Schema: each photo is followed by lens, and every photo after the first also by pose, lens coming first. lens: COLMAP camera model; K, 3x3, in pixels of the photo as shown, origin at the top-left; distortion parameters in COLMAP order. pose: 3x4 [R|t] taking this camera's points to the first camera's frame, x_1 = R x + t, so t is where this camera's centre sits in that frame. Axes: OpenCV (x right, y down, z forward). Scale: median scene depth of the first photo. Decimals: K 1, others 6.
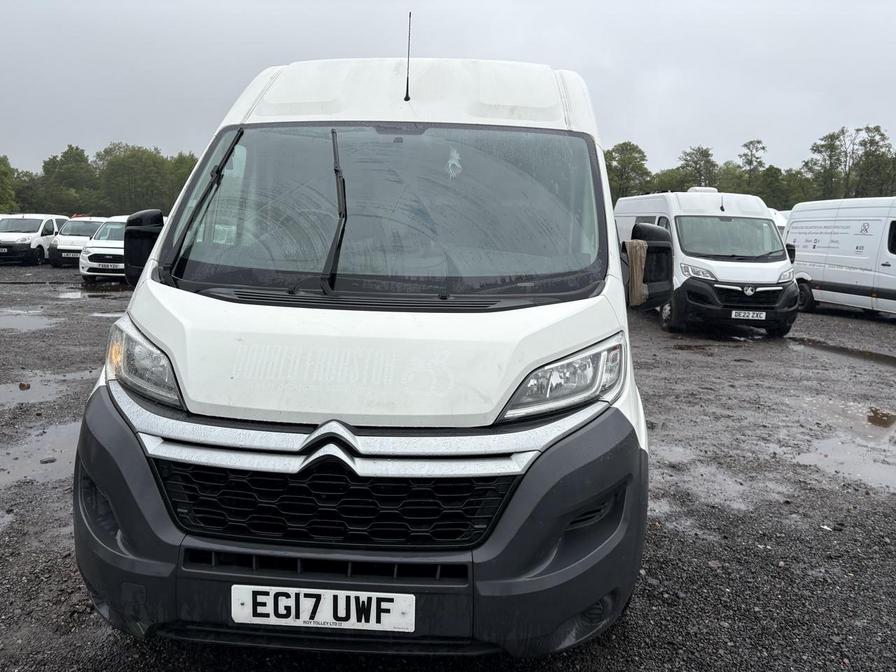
lens RADIAL K [[679.7, 0, 449.2], [0, 679.7, 335.7], [0, 0, 1]] dist [0.010526, -0.020286]
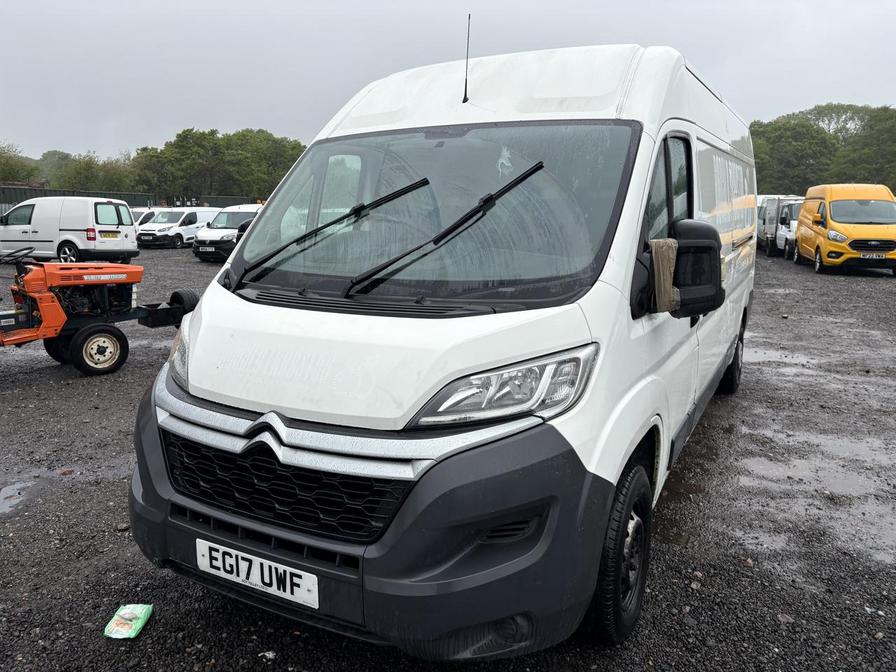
lens RADIAL K [[679.7, 0, 449.5], [0, 679.7, 336.0], [0, 0, 1]] dist [0.010526, -0.020286]
pose [[0.905004, 0.047233, -0.422772, 0.576058], [-0.034653, 0.998700, 0.037396, -0.053867], [0.423989, -0.019193, 0.905464, 0.099783]]
